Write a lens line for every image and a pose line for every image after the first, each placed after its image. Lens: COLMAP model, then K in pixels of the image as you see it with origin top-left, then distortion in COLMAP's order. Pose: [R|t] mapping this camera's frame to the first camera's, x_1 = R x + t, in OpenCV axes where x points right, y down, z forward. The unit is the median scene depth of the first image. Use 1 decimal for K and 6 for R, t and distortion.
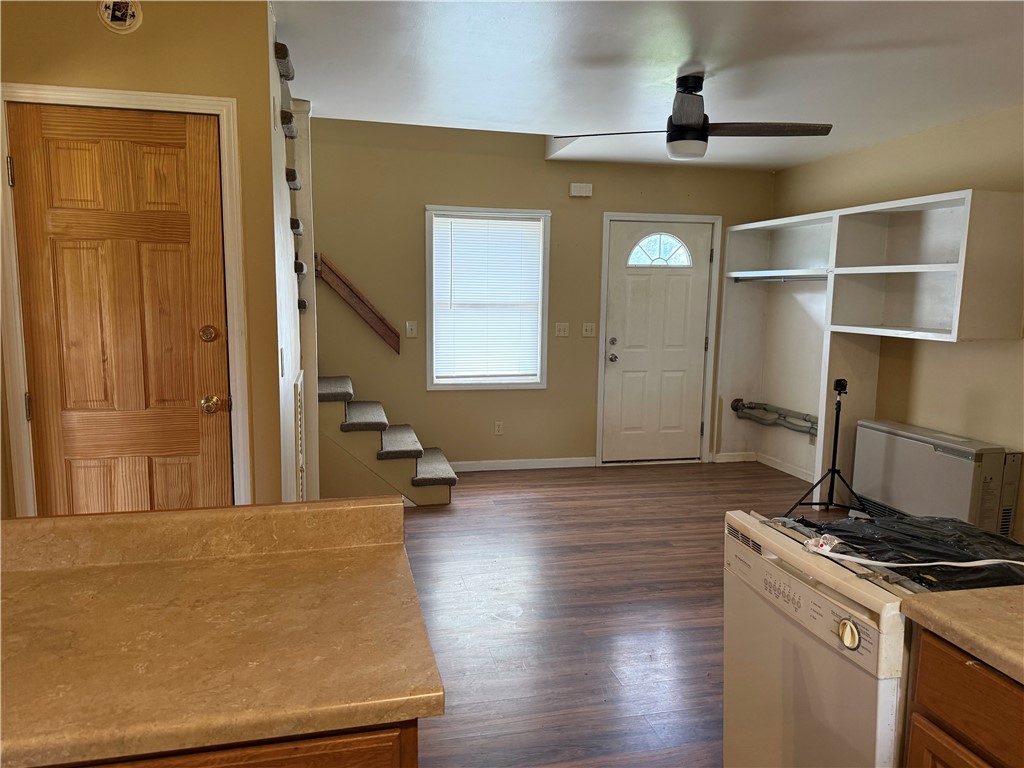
lens RADIAL K [[726.4, 0, 503.0], [0, 726.4, 390.2], [0, 0, 1]] dist [0.021706, -0.017899]
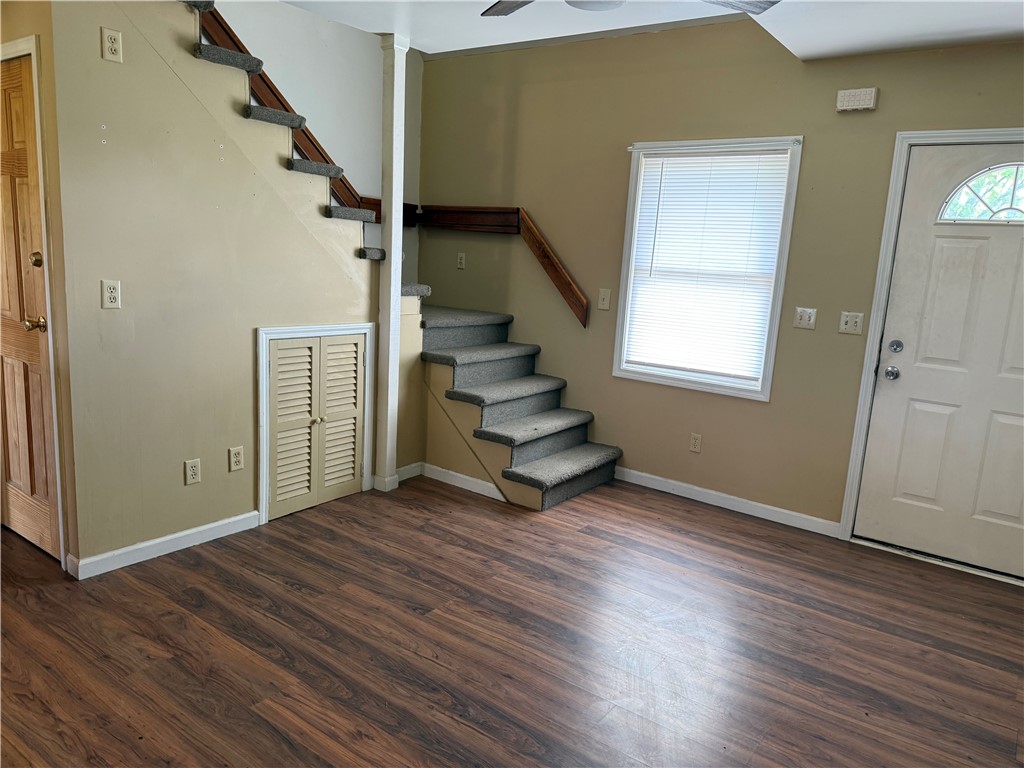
lens RADIAL K [[726.4, 0, 509.9], [0, 726.4, 375.8], [0, 0, 1]] dist [0.021706, -0.017899]
pose [[0.649219, 0.153767, -0.744897, 0.421262], [-0.150748, 0.985937, 0.072139, -0.040337], [0.745513, 0.065457, 0.663268, 0.375712]]
